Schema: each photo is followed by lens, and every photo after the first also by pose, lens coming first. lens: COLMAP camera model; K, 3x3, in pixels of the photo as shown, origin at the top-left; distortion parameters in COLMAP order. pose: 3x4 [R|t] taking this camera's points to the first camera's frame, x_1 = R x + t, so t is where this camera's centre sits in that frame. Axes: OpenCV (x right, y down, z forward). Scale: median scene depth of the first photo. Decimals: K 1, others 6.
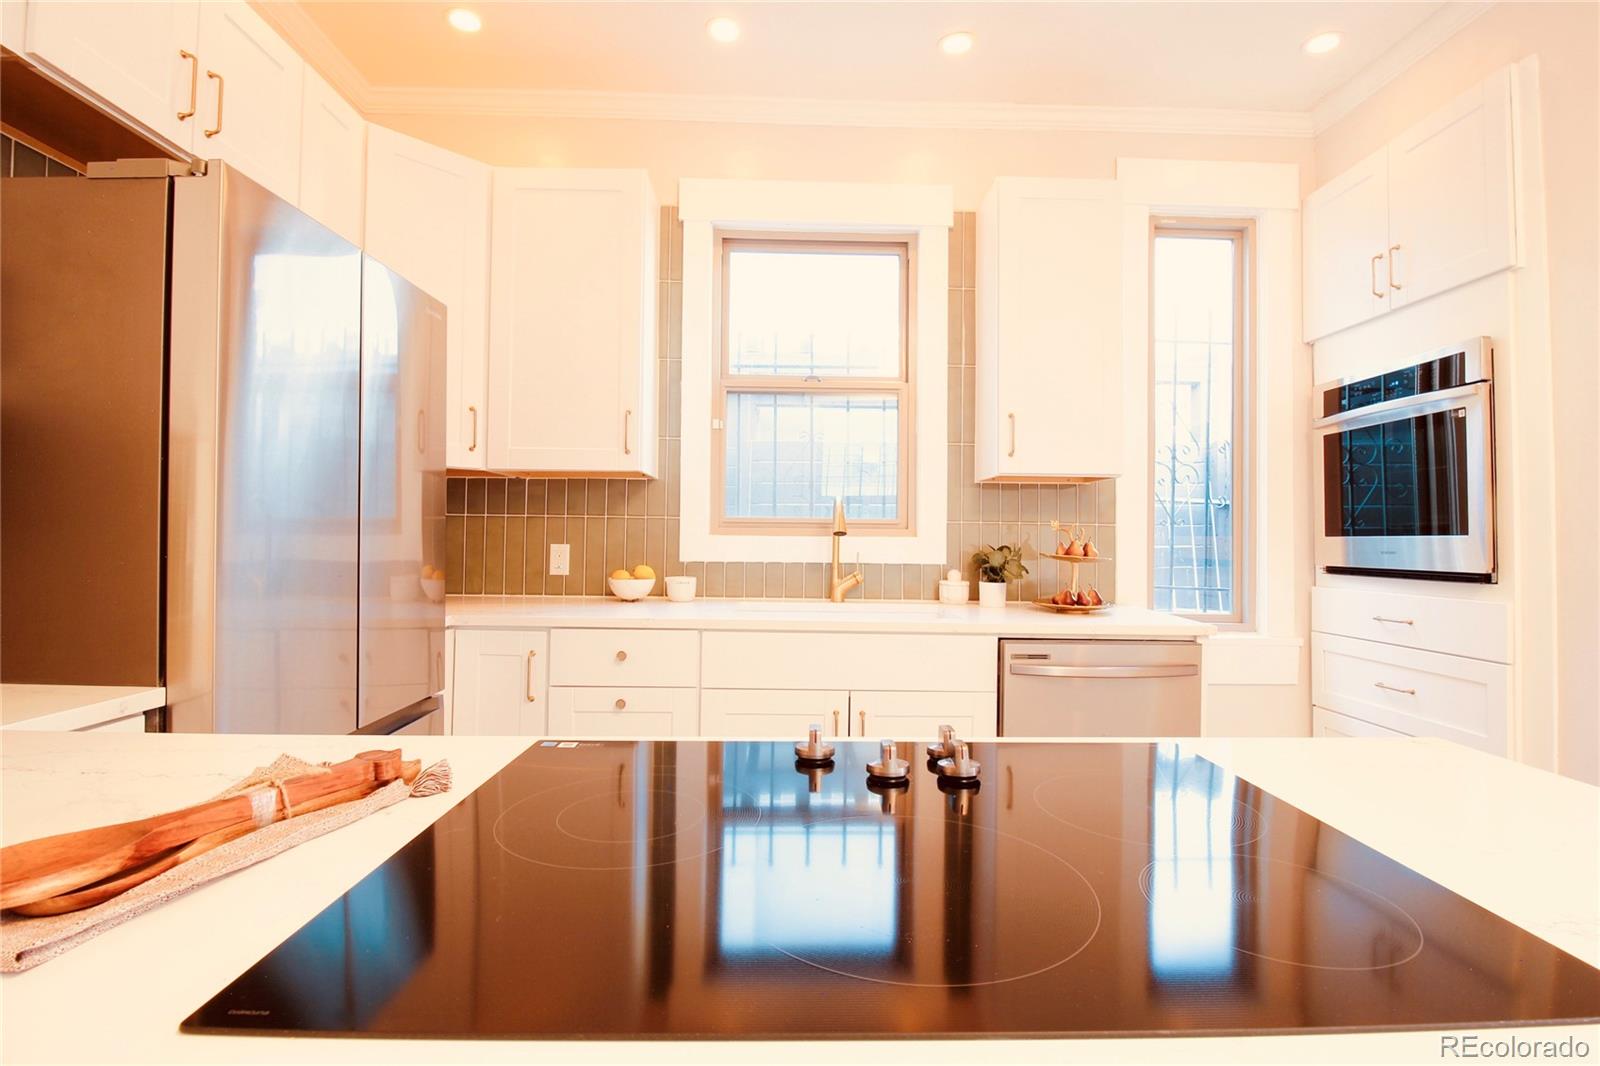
lens RADIAL K [[773.0, 0, 810.7], [0, 773.0, 521.9], [0, 0, 1]] dist [0.003128, -0.013366]
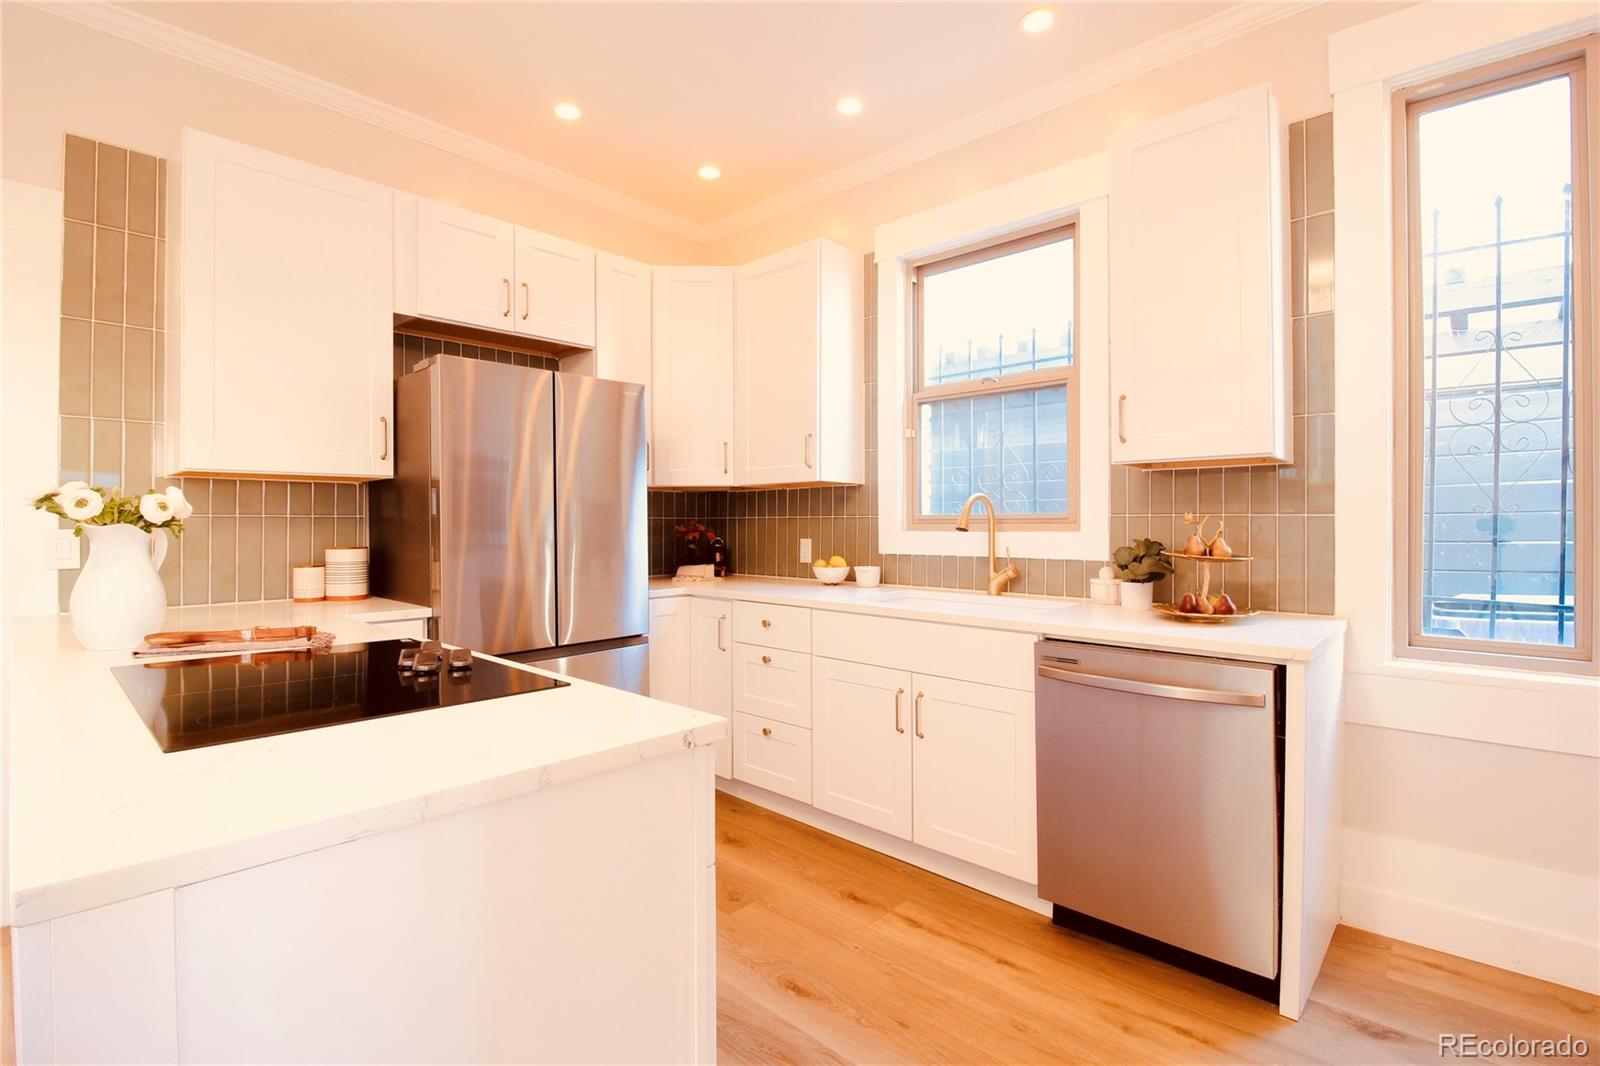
lens RADIAL K [[749.8, 0, 809.7], [0, 749.8, 522.4], [0, 0, 1]] dist [0.000959, -0.012576]
pose [[0.714427, -0.013261, -0.699584, 0.563475], [0.021562, 0.999763, 0.003068, -0.002163], [0.699377, -0.017277, 0.714544, 0.110018]]
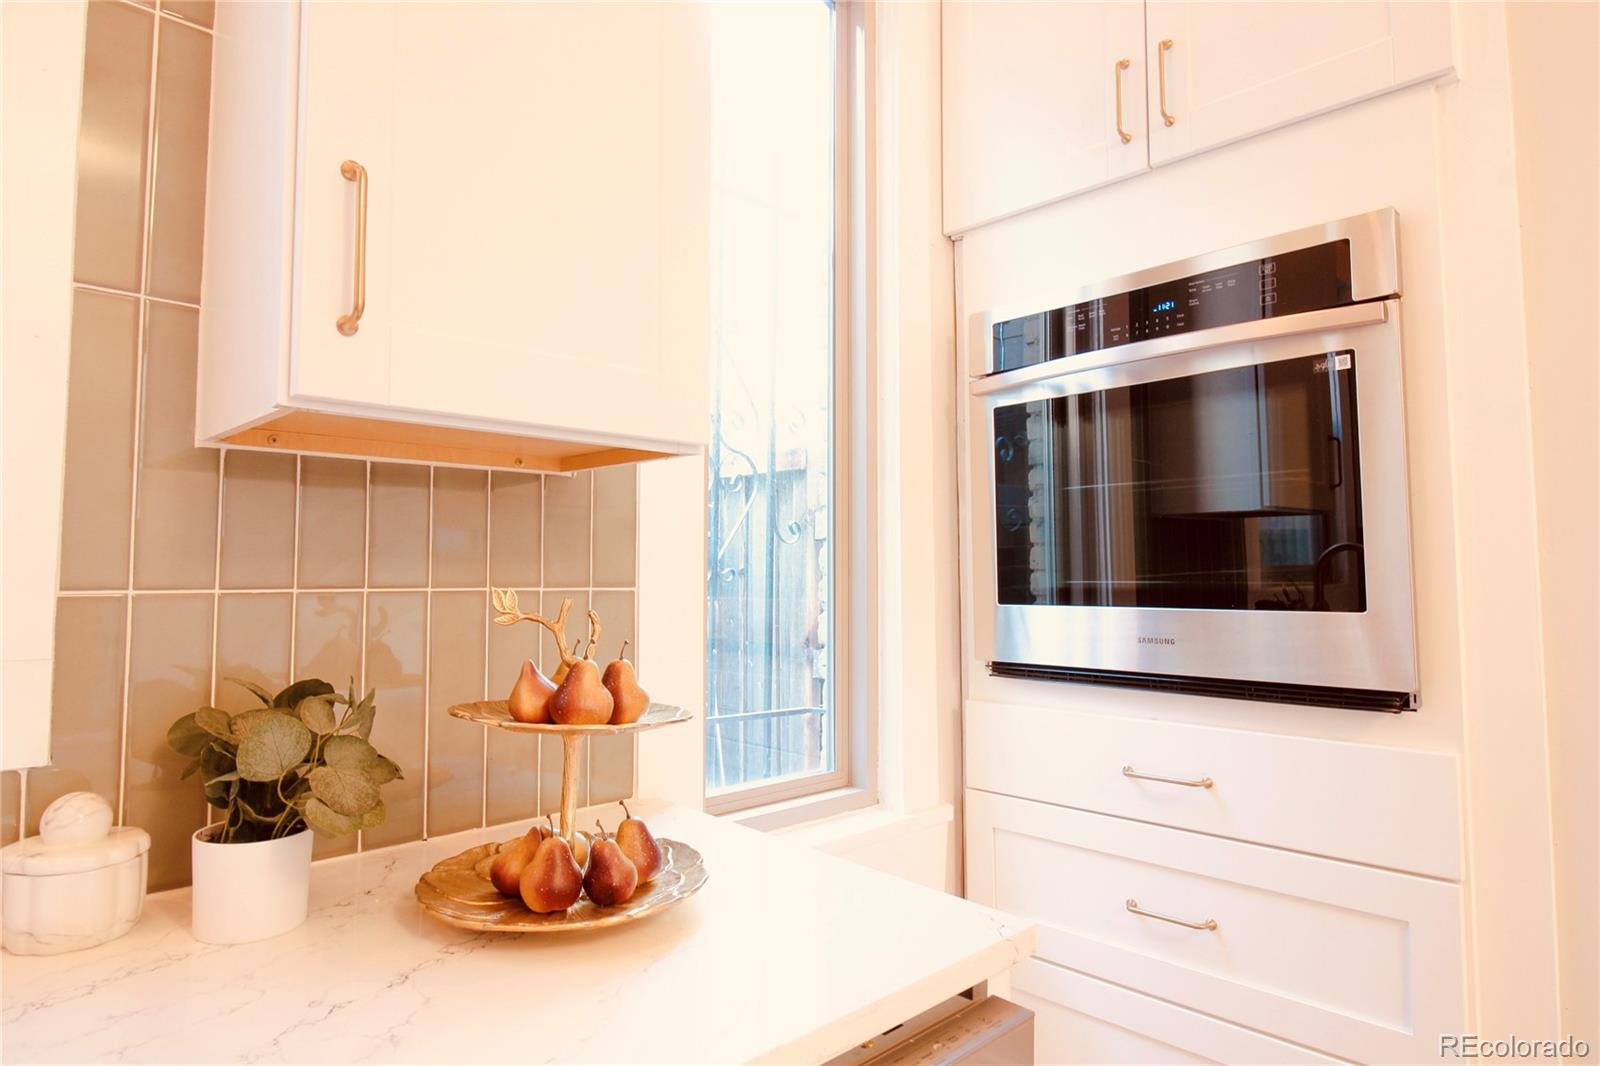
lens RADIAL K [[916.7, 0, 800.7], [0, 916.7, 513.7], [0, 0, 1]] dist [0.000318, 0.000340]
pose [[0.740366, 0.032927, 0.671397, 0.158956], [-0.004023, 0.998999, -0.044558, -0.013494], [-0.672192, 0.030288, 0.739757, 0.637128]]
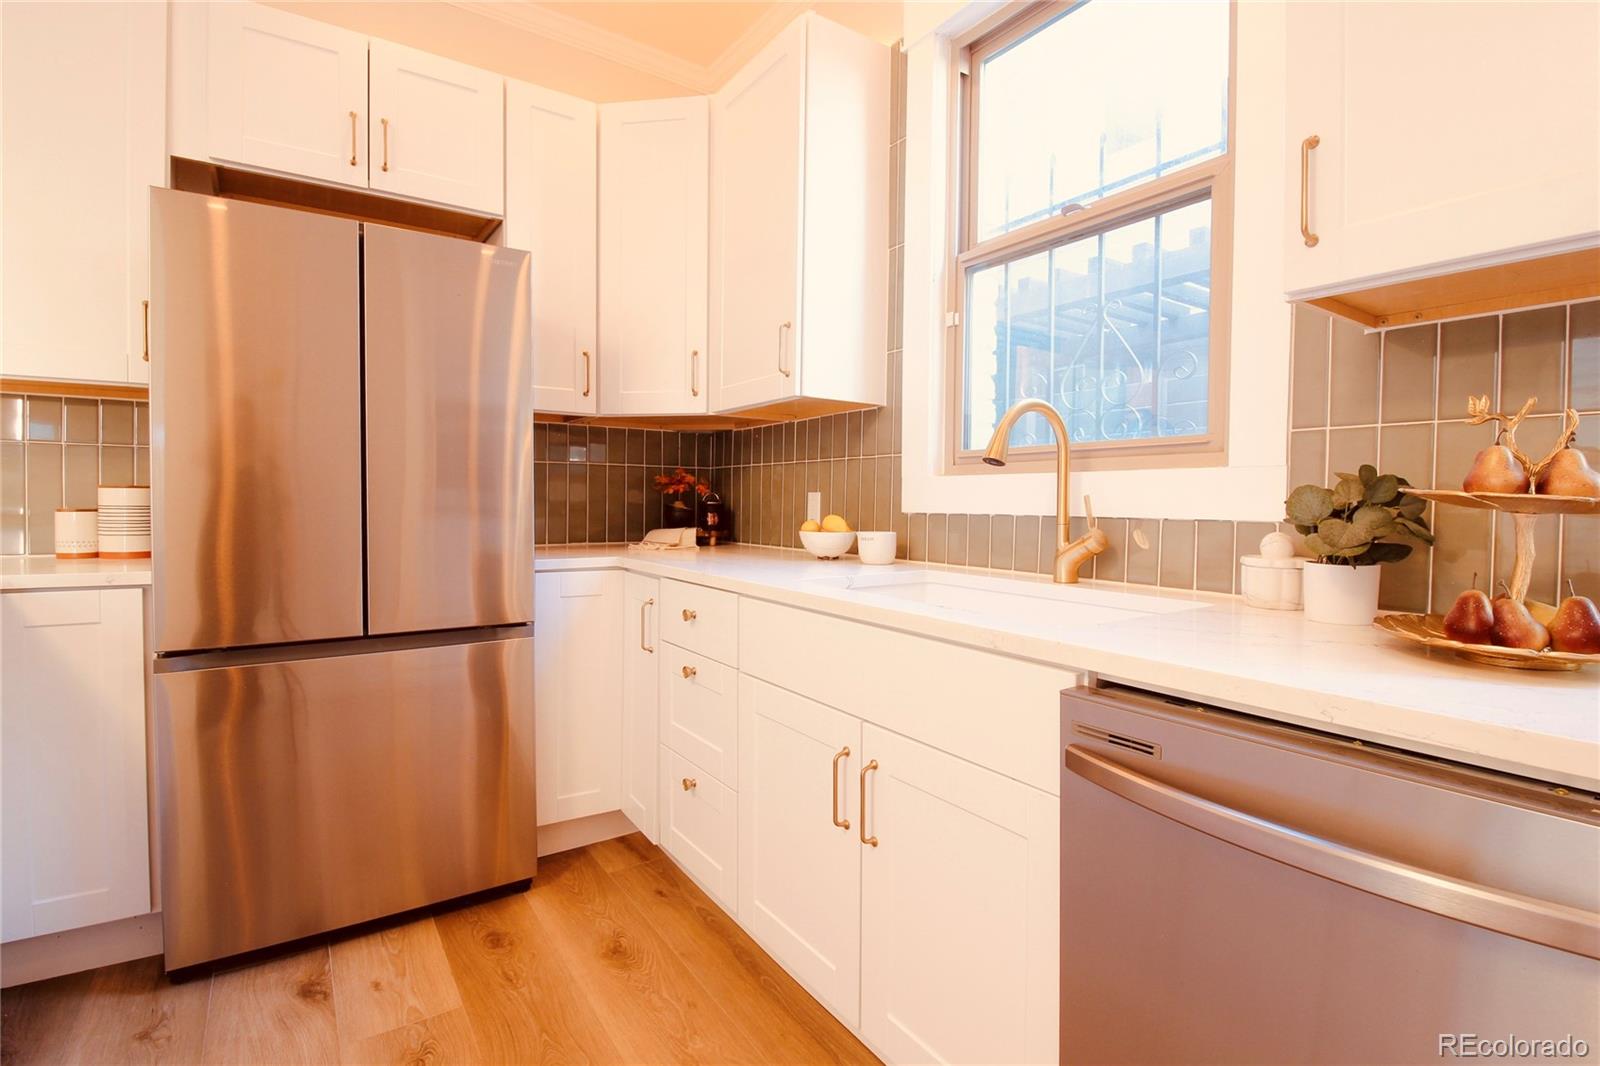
lens RADIAL K [[773.0, 0, 810.7], [0, 773.0, 521.9], [0, 0, 1]] dist [0.003128, -0.013366]
pose [[0.536181, 0.014832, -0.843973, 0.424220], [0.010308, 0.999656, 0.024117, 0.041784], [0.844040, -0.021631, 0.535843, 0.526642]]
